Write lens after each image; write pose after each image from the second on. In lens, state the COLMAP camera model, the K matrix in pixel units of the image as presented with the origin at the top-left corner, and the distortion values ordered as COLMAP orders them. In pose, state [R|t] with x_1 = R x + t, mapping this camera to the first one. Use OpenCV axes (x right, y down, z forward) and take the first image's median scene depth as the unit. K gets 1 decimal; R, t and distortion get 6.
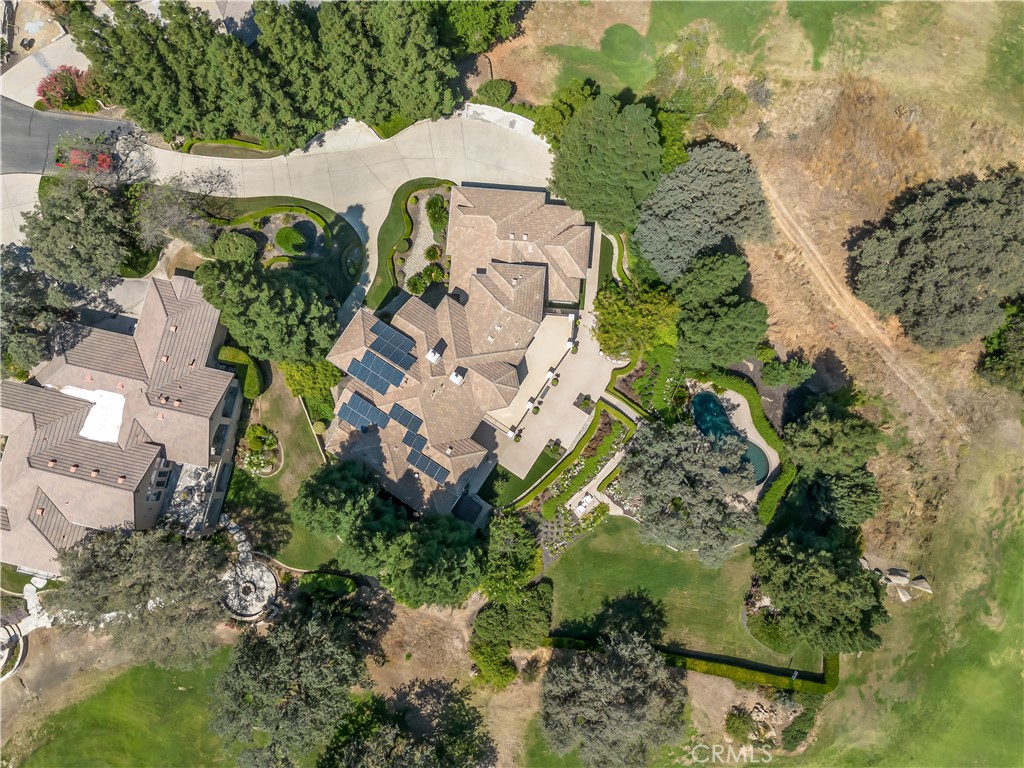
lens RADIAL K [[709.7, 0, 514.0], [0, 709.7, 384.2], [0, 0, 1]] dist [0.055293, -0.051873]
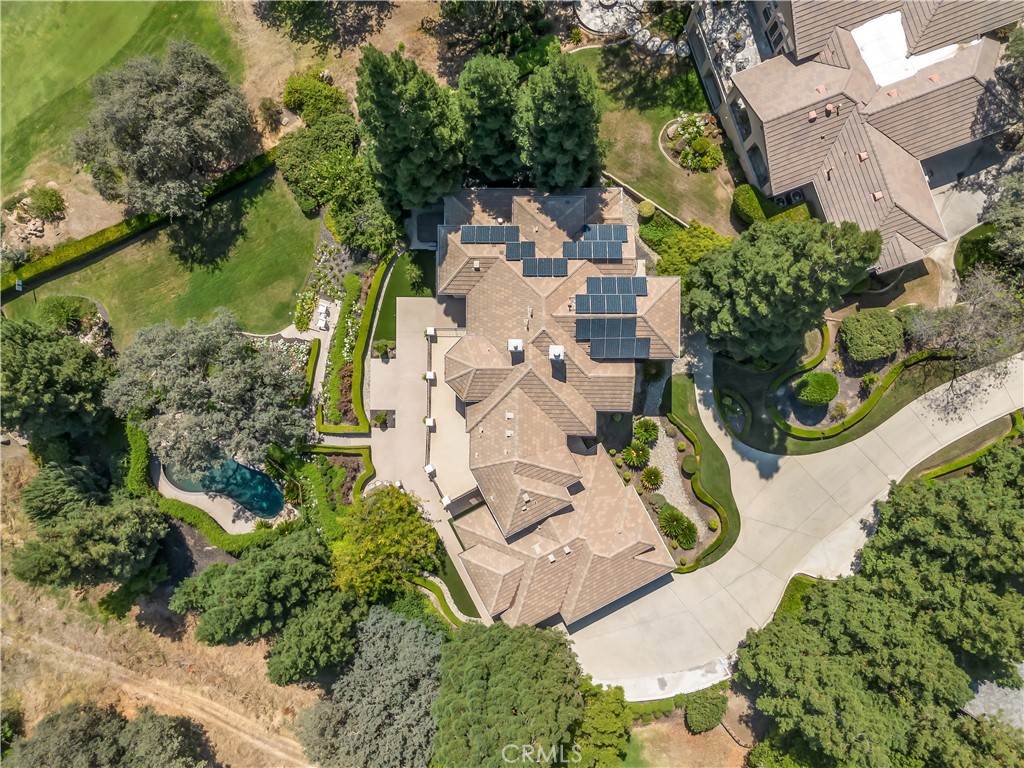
lens RADIAL K [[709.7, 0, 514.0], [0, 709.7, 384.2], [0, 0, 1]] dist [0.055293, -0.051873]
pose [[-0.838787, 0.542794, 0.042562, -0.080479], [-0.533712, -0.835169, 0.132831, -0.127584], [0.107646, 0.088702, 0.990224, 0.225641]]
